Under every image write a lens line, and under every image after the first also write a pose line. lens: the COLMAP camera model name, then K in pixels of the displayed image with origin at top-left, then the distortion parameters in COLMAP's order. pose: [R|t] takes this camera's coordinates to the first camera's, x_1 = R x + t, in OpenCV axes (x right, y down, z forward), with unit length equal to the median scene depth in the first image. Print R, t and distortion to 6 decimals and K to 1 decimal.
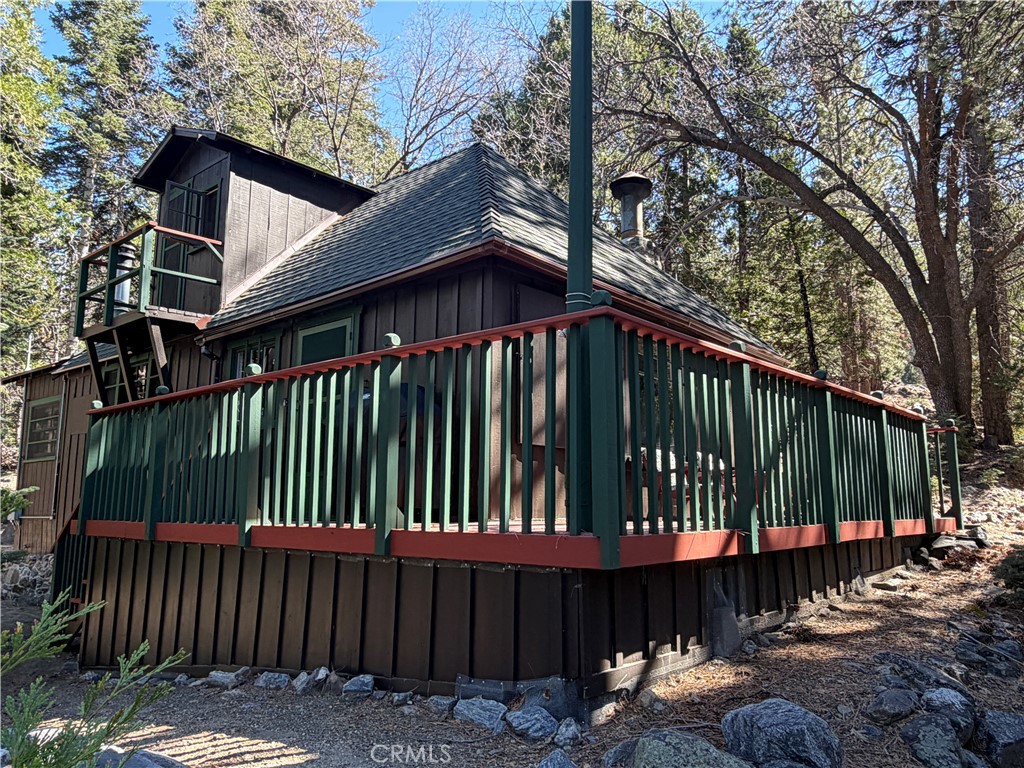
lens RADIAL K [[767.2, 0, 510.4], [0, 767.2, 389.1], [0, 0, 1]] dist [-0.011843, 0.018516]
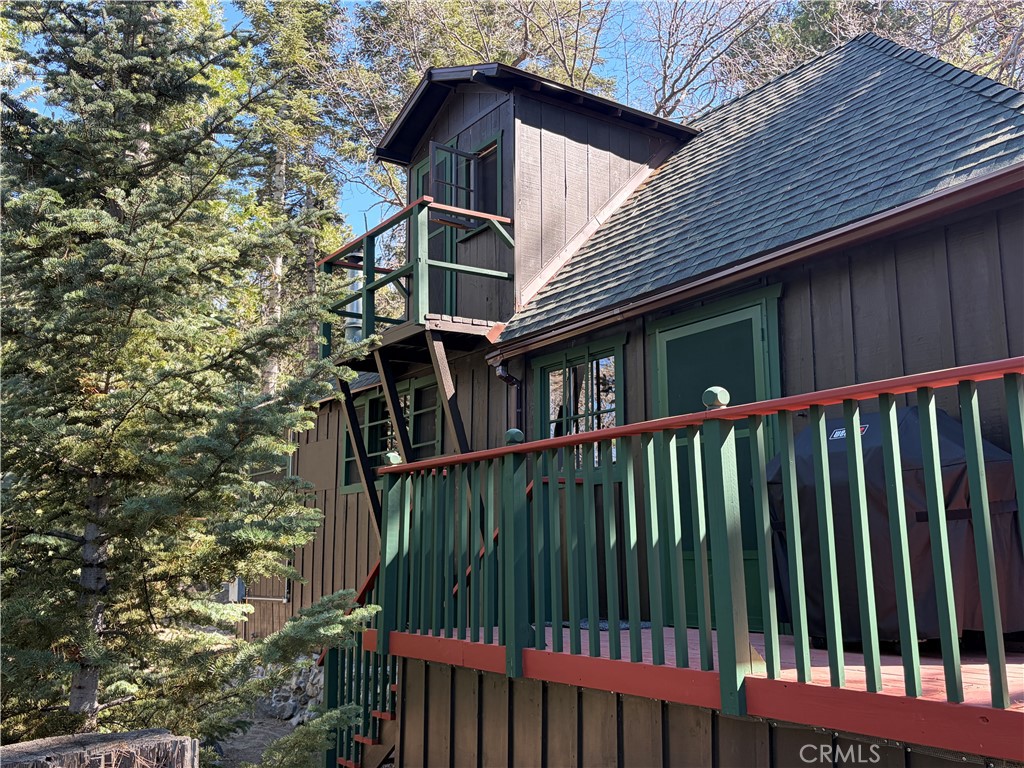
lens RADIAL K [[947.2, 0, 511.6], [0, 947.2, 379.2], [0, 0, 1]] dist [0.033764, 0.000000]
pose [[0.969317, -0.059014, -0.238623, -0.175663], [0.051958, 0.998009, -0.035762, -0.012090], [0.240258, 0.022266, 0.970454, 0.152337]]
